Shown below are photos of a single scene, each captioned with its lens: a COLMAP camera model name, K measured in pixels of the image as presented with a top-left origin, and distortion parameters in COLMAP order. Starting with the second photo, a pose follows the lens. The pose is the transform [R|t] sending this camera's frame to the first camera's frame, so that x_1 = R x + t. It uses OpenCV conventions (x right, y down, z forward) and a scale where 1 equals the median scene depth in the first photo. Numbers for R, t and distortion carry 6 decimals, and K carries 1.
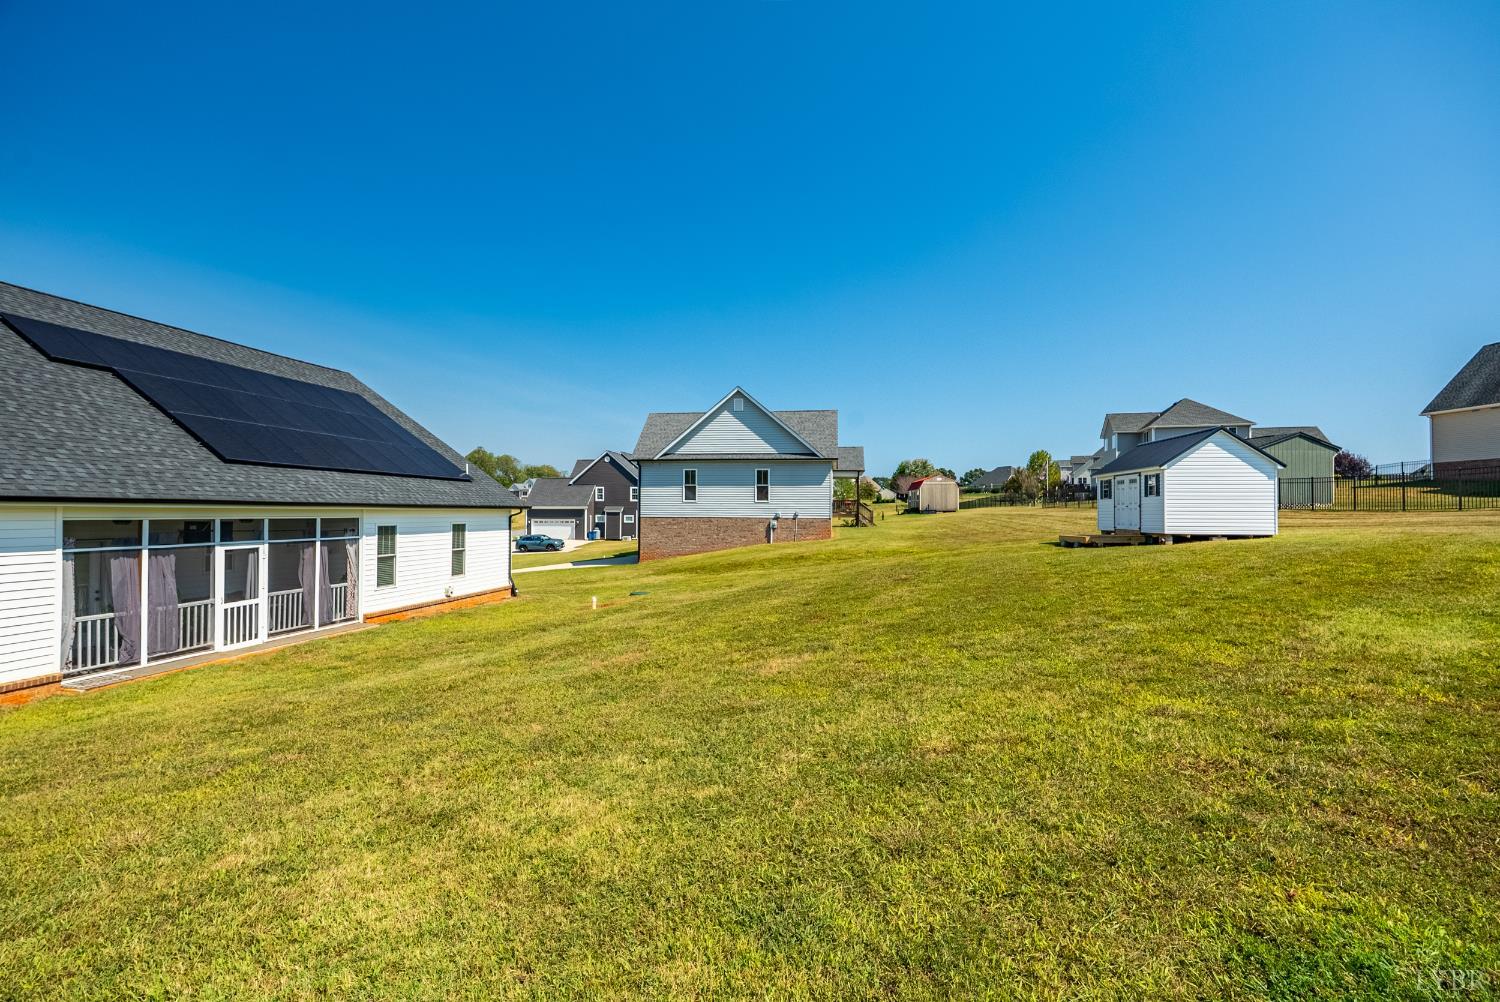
lens RADIAL K [[668.9, 0, 750.0], [0, 668.9, 501.0], [0, 0, 1]] dist [-0.001535, -0.000276]
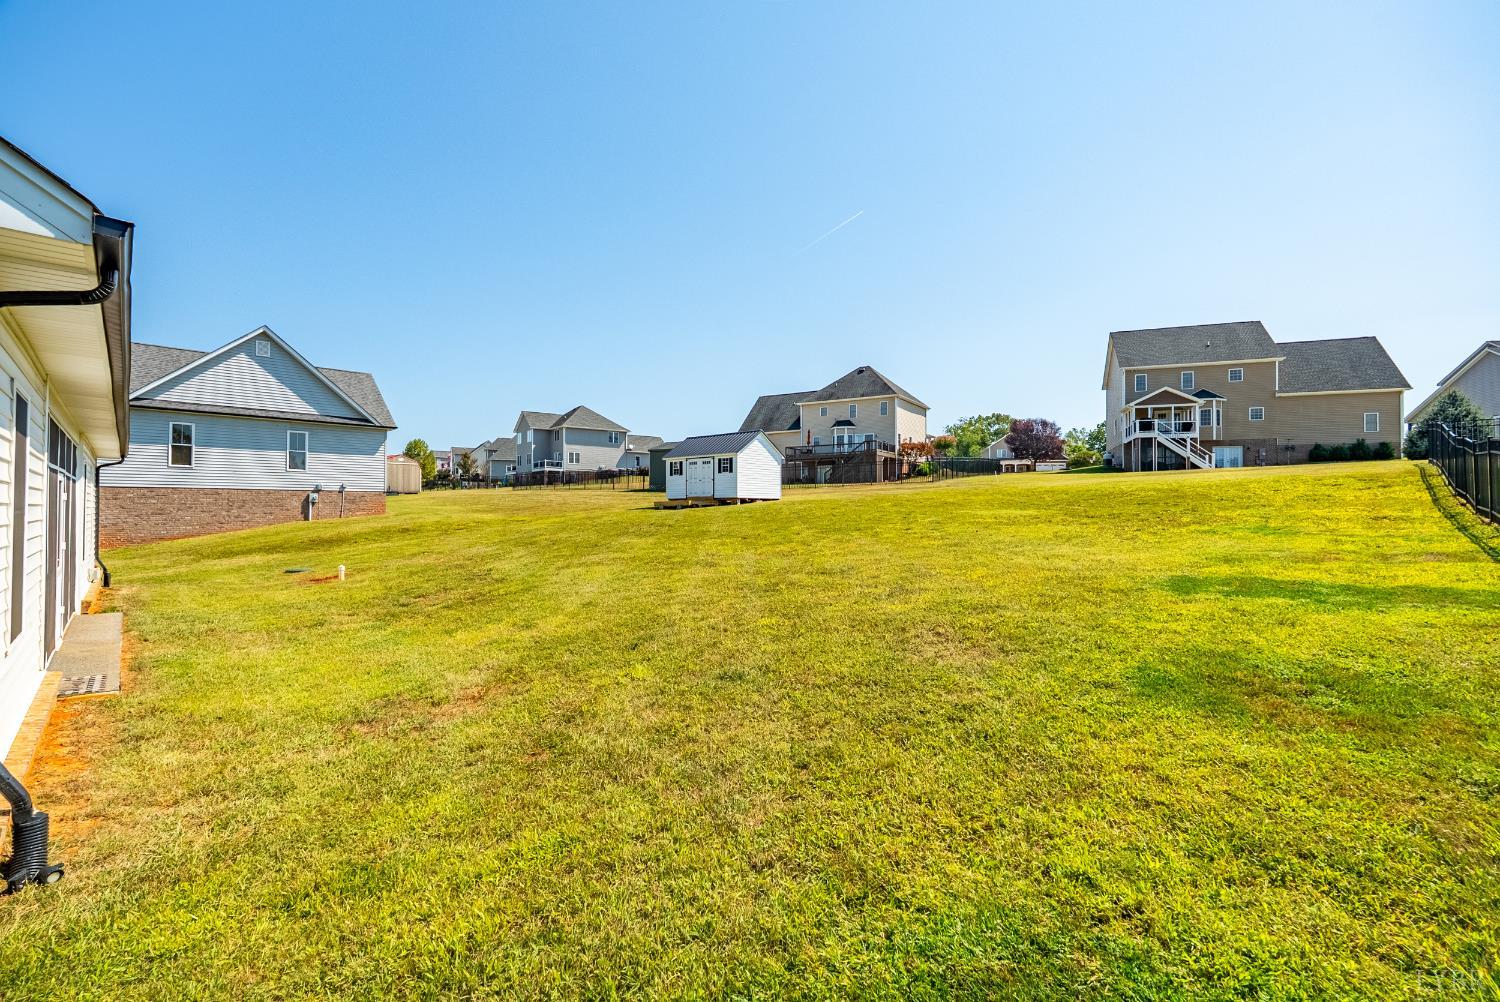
lens RADIAL K [[668.9, 0, 750.0], [0, 668.9, 501.0], [0, 0, 1]] dist [-0.001535, -0.000276]
pose [[0.582872, 0.005196, 0.812548, -0.587405], [-0.012499, 0.999919, 0.002572, 0.052659], [-0.812468, -0.011655, 0.582889, 0.098552]]
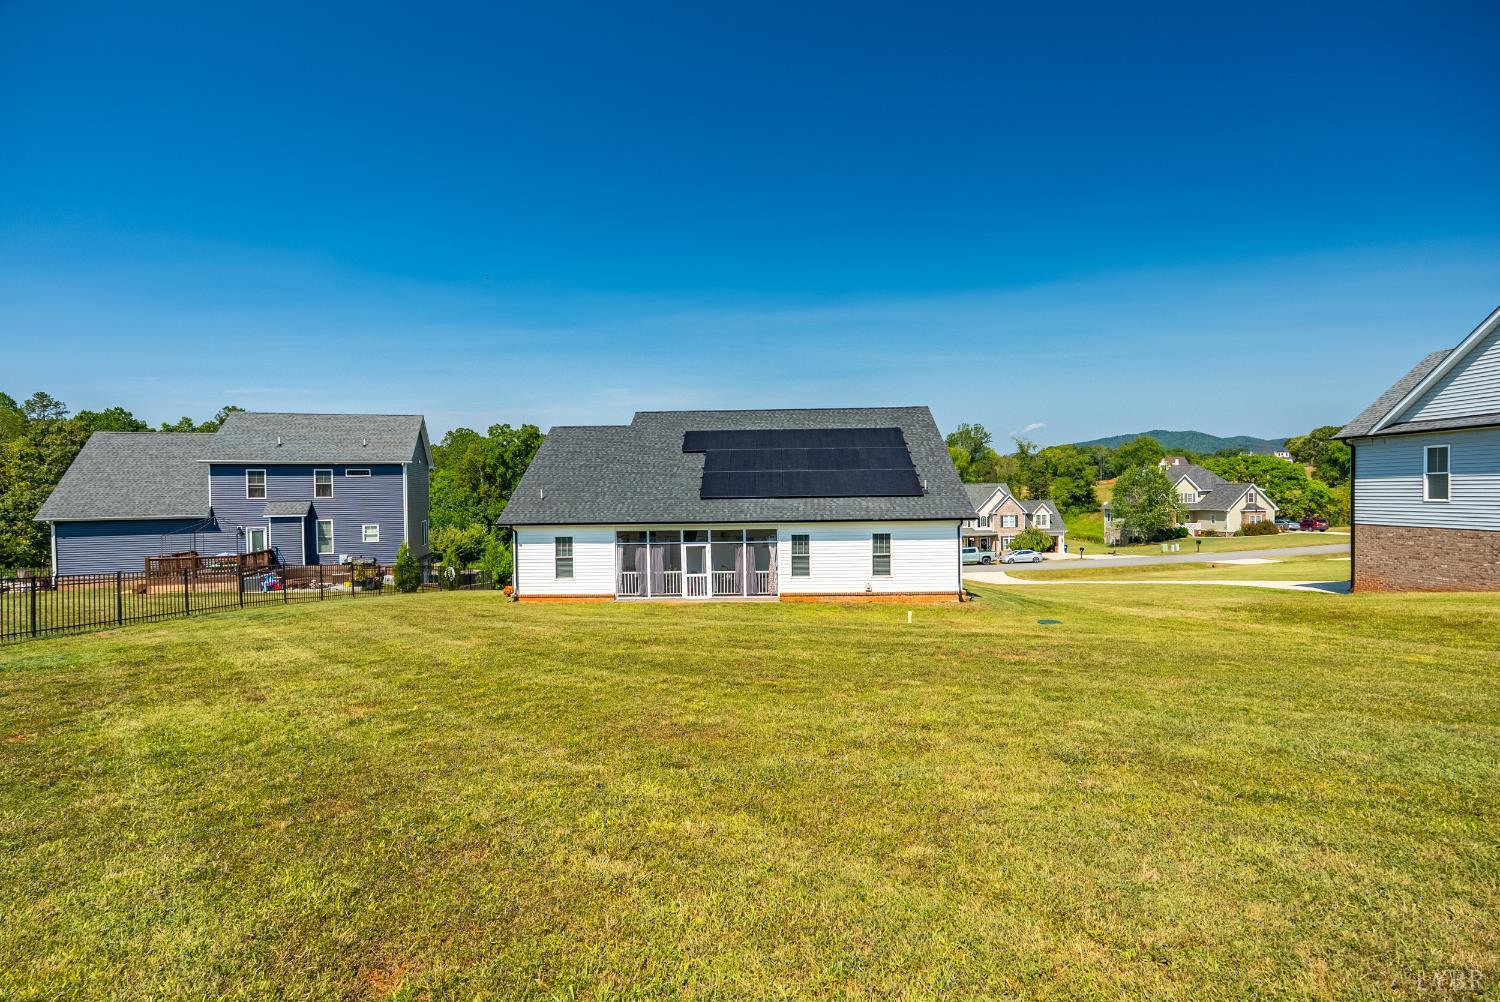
lens RADIAL K [[668.9, 0, 750.0], [0, 668.9, 501.0], [0, 0, 1]] dist [-0.001535, -0.000276]
pose [[0.140990, 0.008625, -0.989973, 0.733328], [0.033180, 0.999359, 0.013432, -0.049223], [0.989455, -0.034741, 0.140614, 0.585705]]
